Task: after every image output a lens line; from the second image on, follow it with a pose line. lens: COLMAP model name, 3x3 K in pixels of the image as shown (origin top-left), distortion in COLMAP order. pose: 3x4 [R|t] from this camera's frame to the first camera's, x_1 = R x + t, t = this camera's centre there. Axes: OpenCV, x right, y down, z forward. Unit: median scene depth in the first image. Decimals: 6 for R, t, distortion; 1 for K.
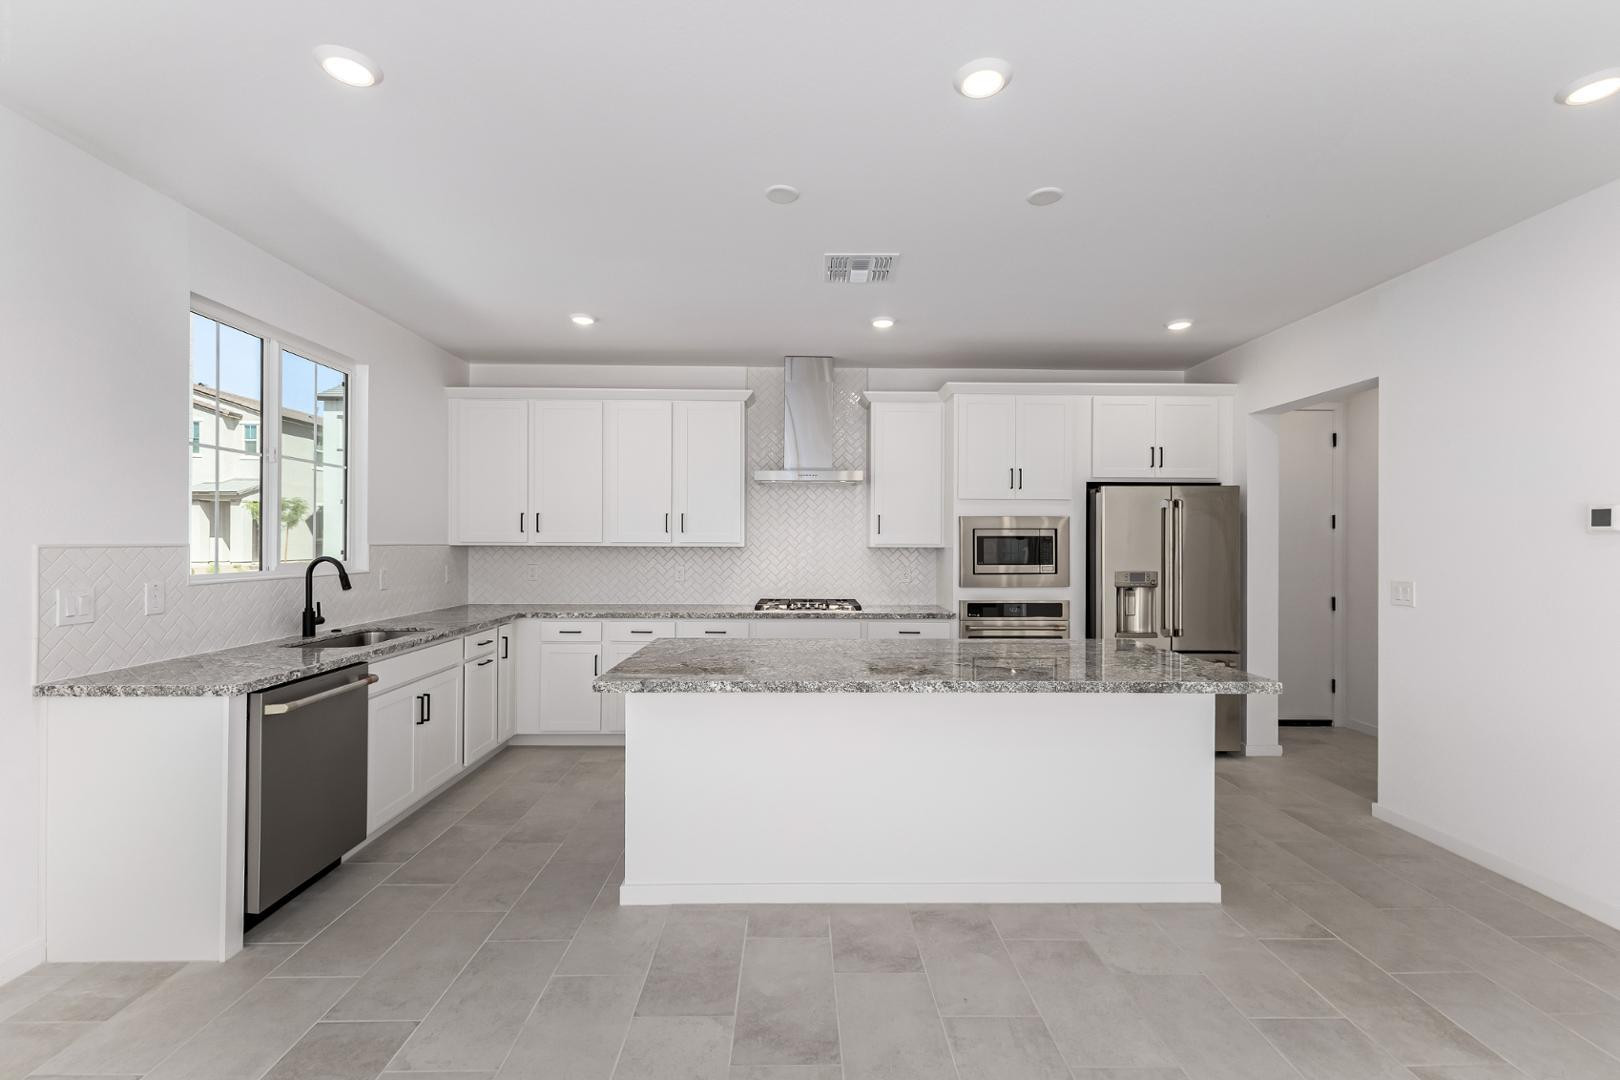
lens RADIAL K [[704.5, 0, 805.9], [0, 704.5, 541.1], [0, 0, 1]] dist [0.013005, -0.003170]
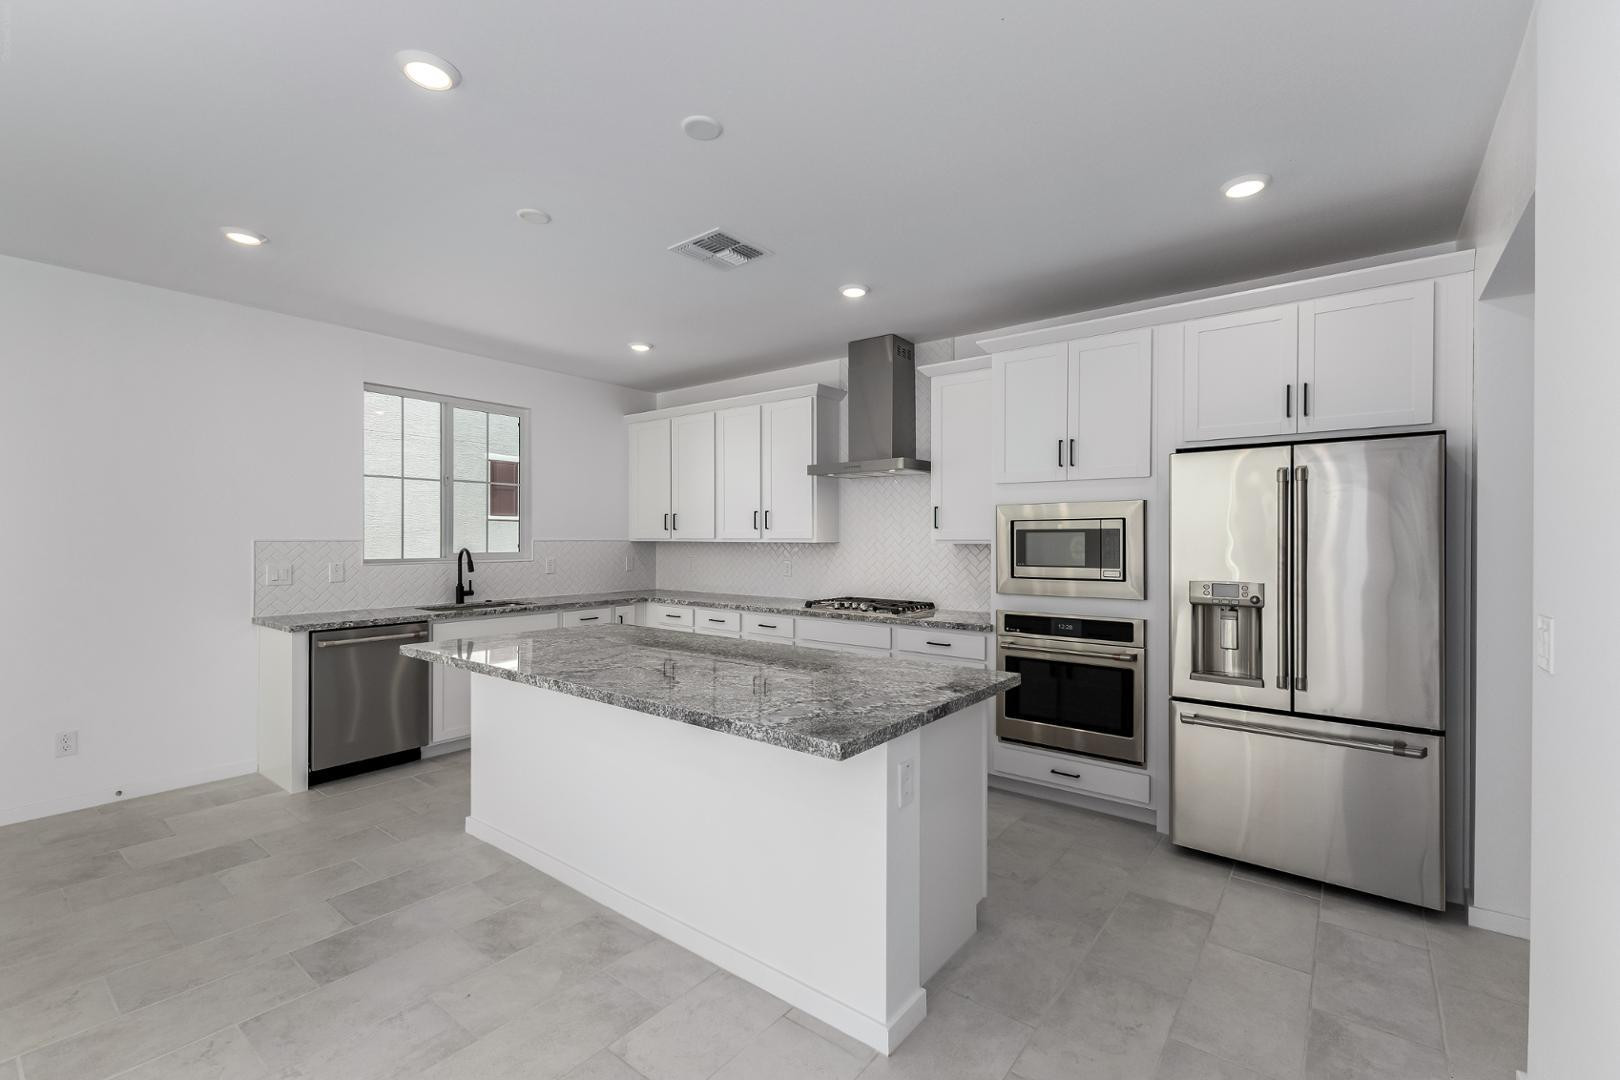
lens RADIAL K [[704.5, 0, 806.0], [0, 704.5, 540.0], [0, 0, 1]] dist [0.013005, -0.003170]
pose [[0.774066, -0.000368, -0.633105, 0.565603], [0.001770, 0.999997, 0.001583, 0.002788], [0.633103, -0.002346, 0.774064, 0.244388]]
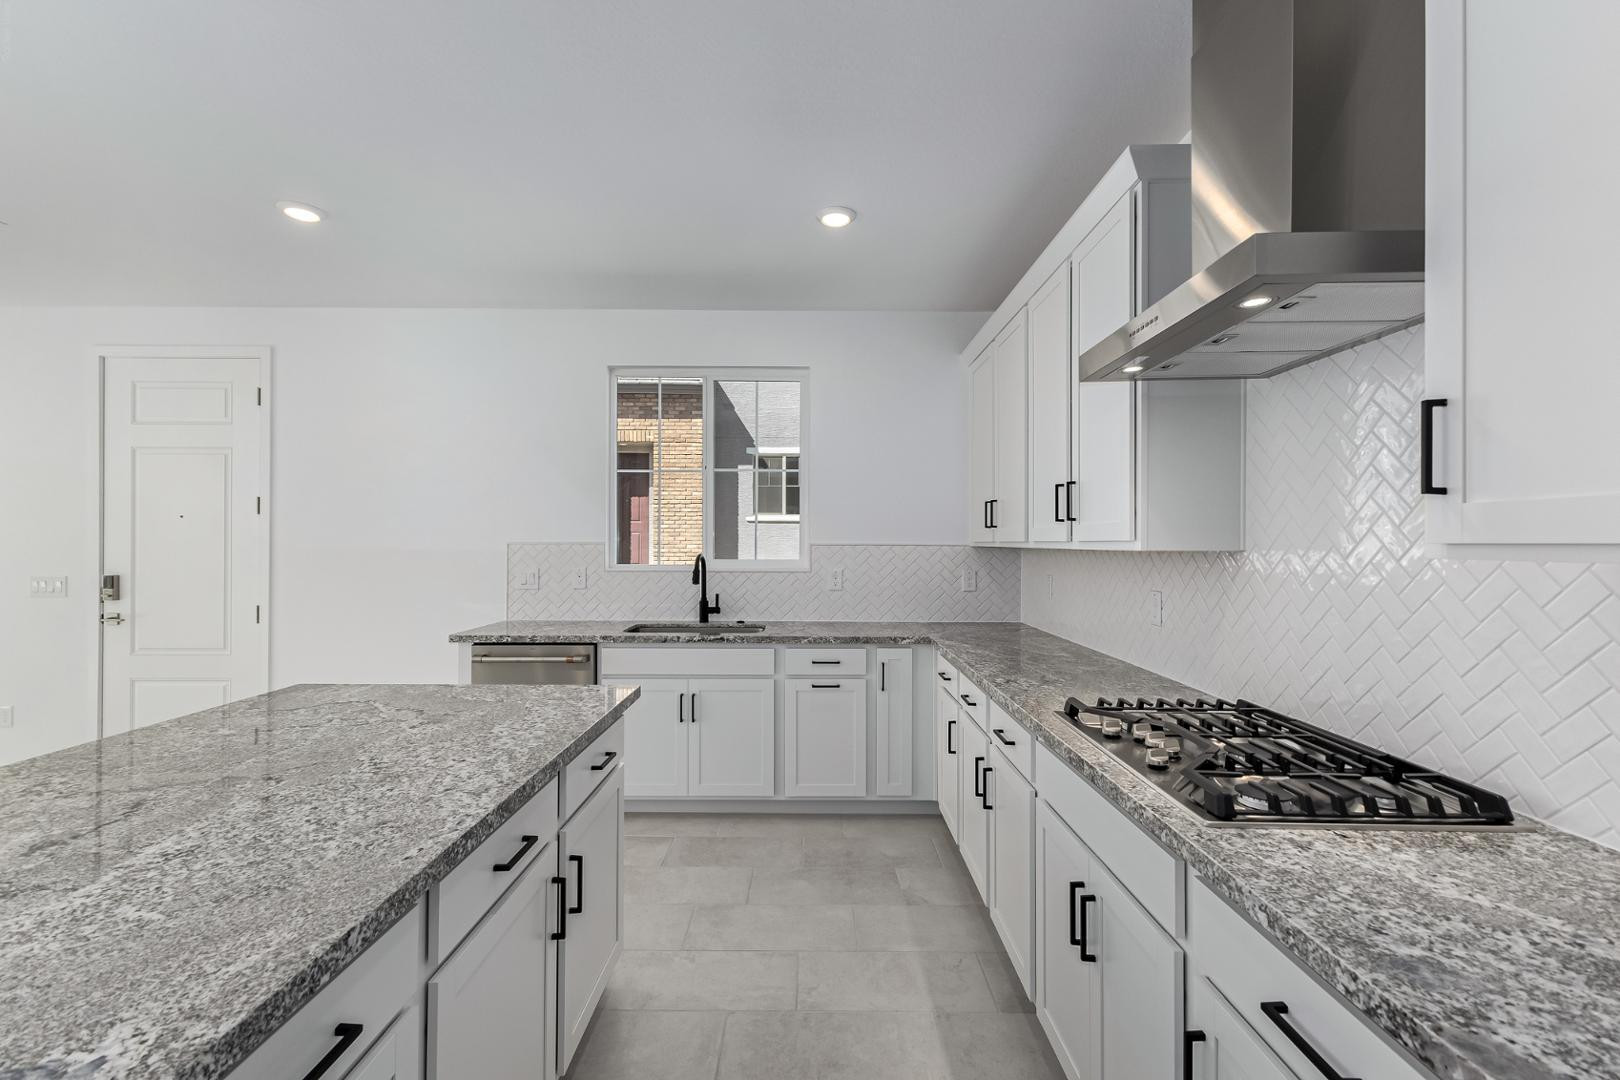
lens RADIAL K [[704.5, 0, 811.6], [0, 704.5, 539.0], [0, 0, 1]] dist [0.013005, -0.003170]
pose [[-0.023316, -0.009028, -0.999687, 0.334916], [-0.002448, 0.999957, -0.008973, 0.005678], [0.999725, 0.002238, -0.023337, 0.892609]]
